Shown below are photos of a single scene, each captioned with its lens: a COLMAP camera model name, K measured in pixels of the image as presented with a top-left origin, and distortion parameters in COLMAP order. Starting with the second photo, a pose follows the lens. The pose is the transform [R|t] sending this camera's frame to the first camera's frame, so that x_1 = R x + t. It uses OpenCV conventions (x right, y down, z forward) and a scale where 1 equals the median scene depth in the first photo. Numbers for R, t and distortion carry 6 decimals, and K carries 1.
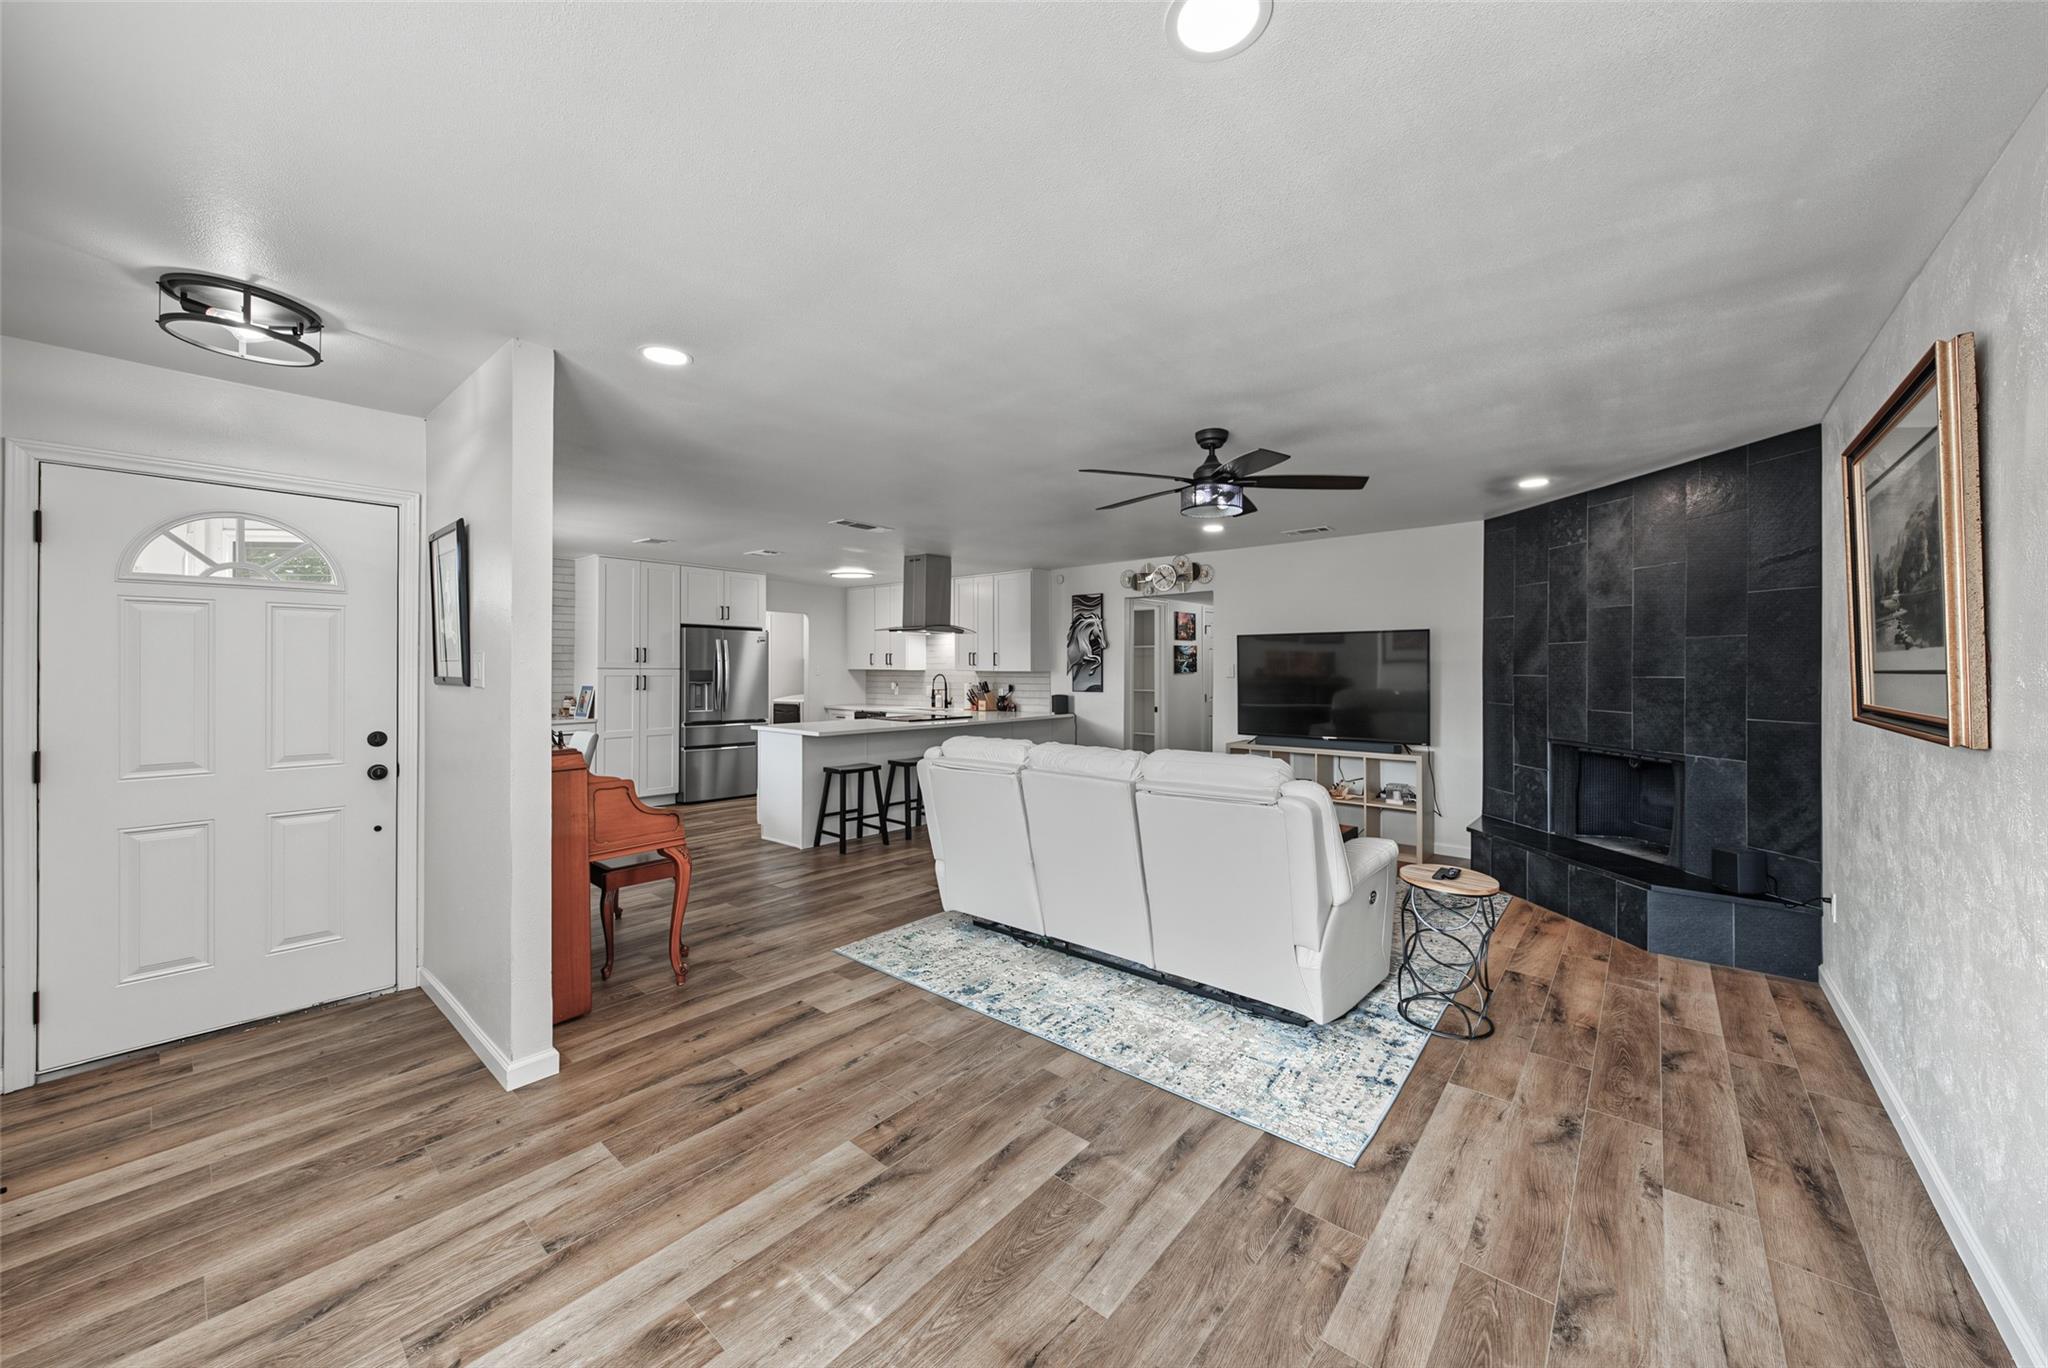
lens RADIAL K [[746.8, 0, 1024.8], [0, 746.8, 673.4], [0, 0, 1]] dist [-0.006447, 0.000257]
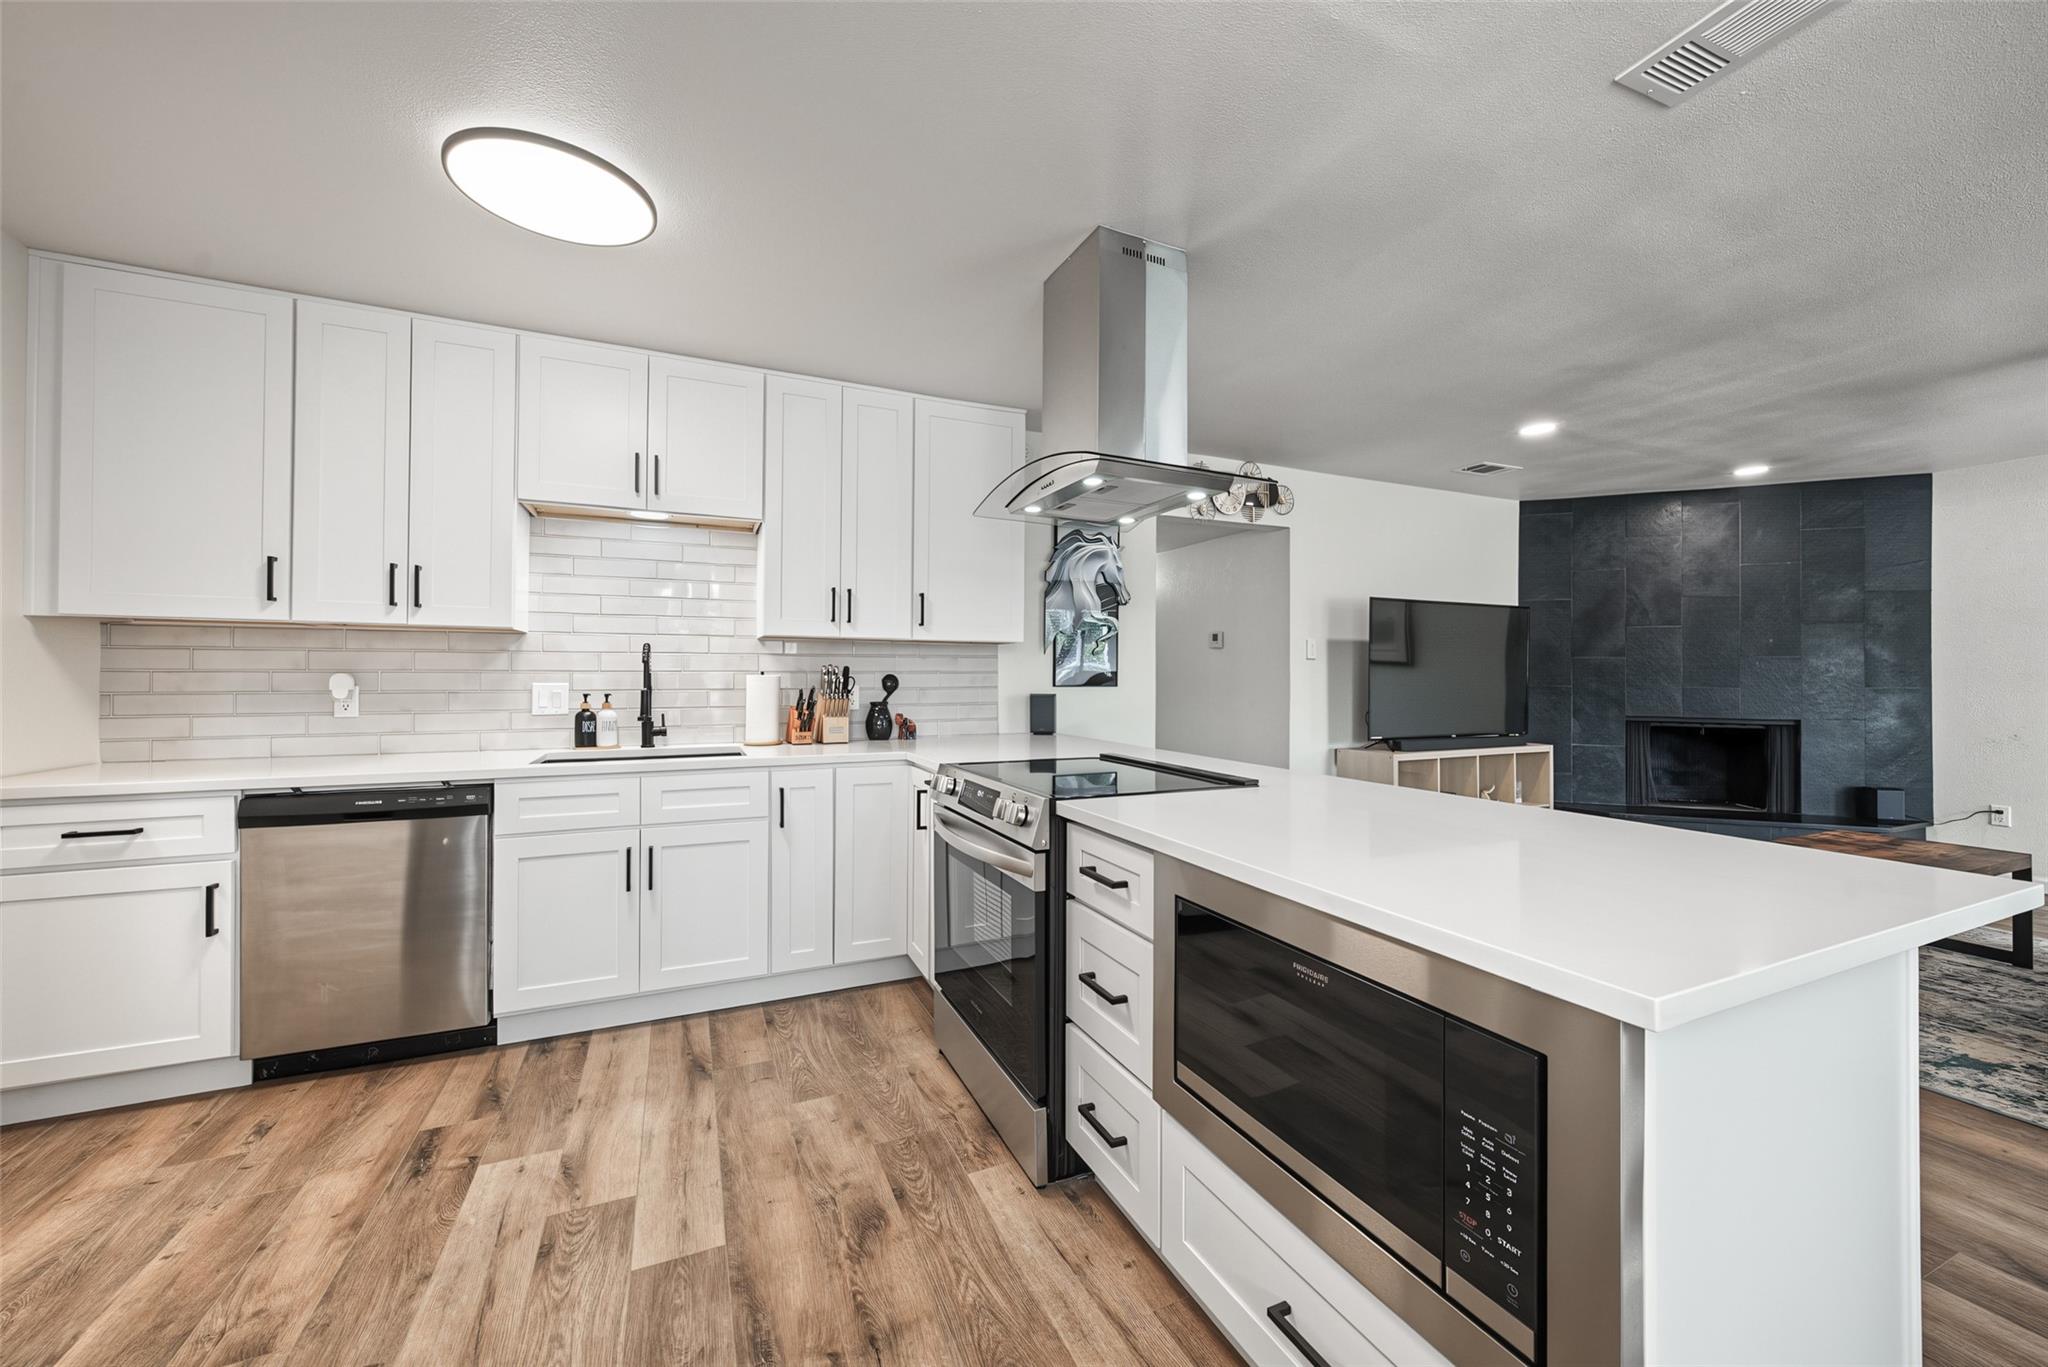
lens RADIAL K [[746.8, 0, 1015.4], [0, 746.8, 674.8], [0, 0, 1]] dist [-0.006447, 0.000257]
pose [[0.435459, 0.000982, 0.900208, -0.695756], [0.000766, 0.999999, -0.001462, 0.031110], [-0.900208, 0.001326, 0.435458, 1.452914]]
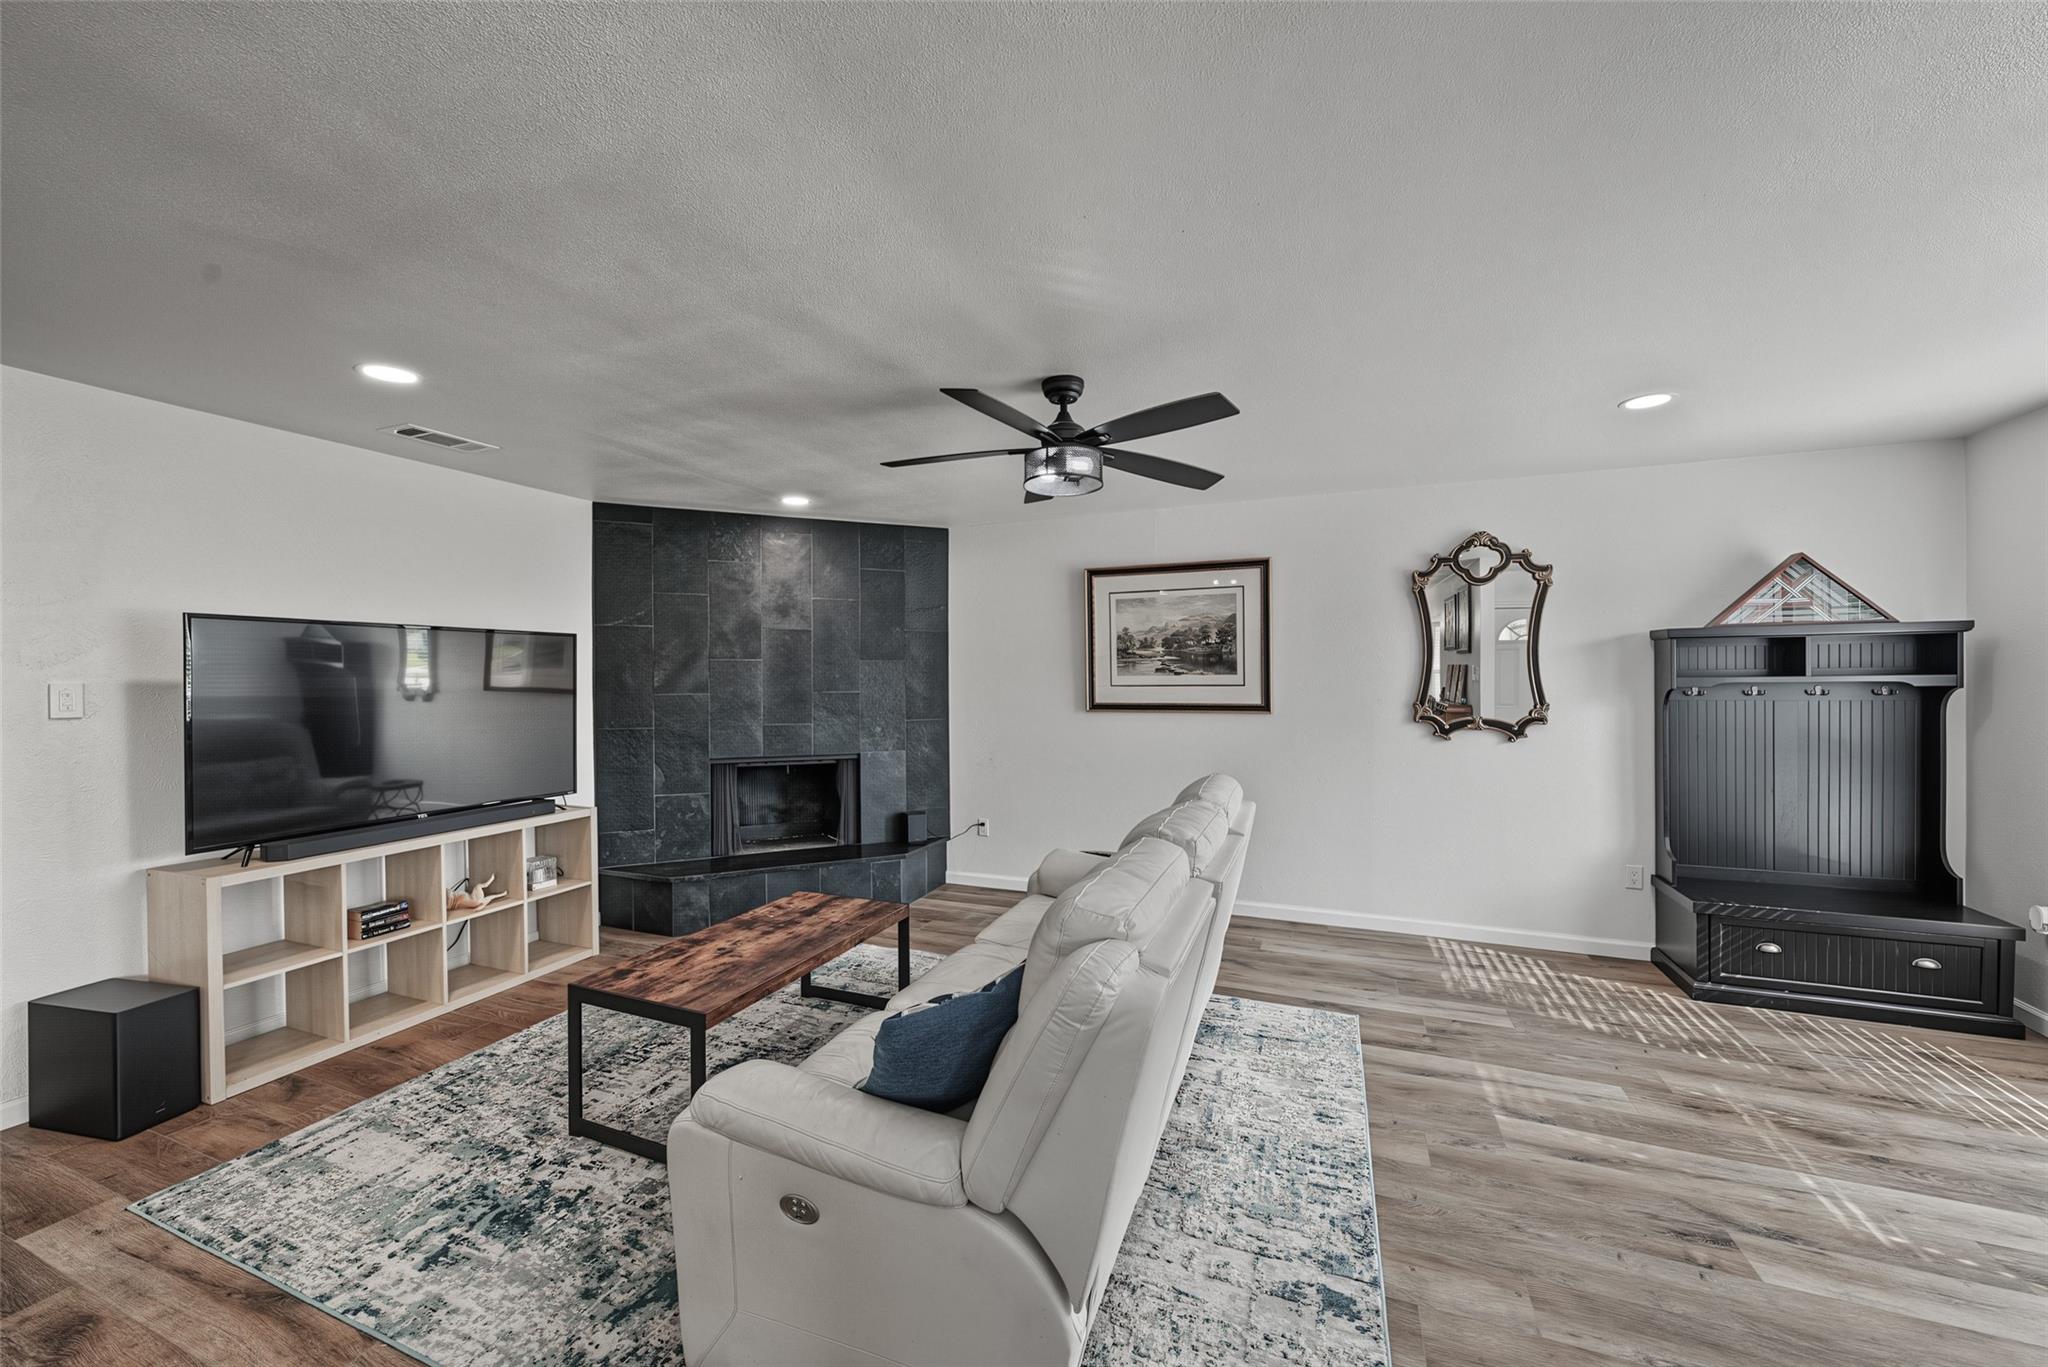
lens RADIAL K [[746.8, 0, 1034.5], [0, 746.8, 684.0], [0, 0, 1]] dist [-0.006447, 0.000257]
pose [[-0.331667, -0.004744, 0.943385, -0.368147], [0.010046, 0.999913, 0.008560, -0.014544], [-0.943343, 0.012316, -0.331590, 1.014992]]
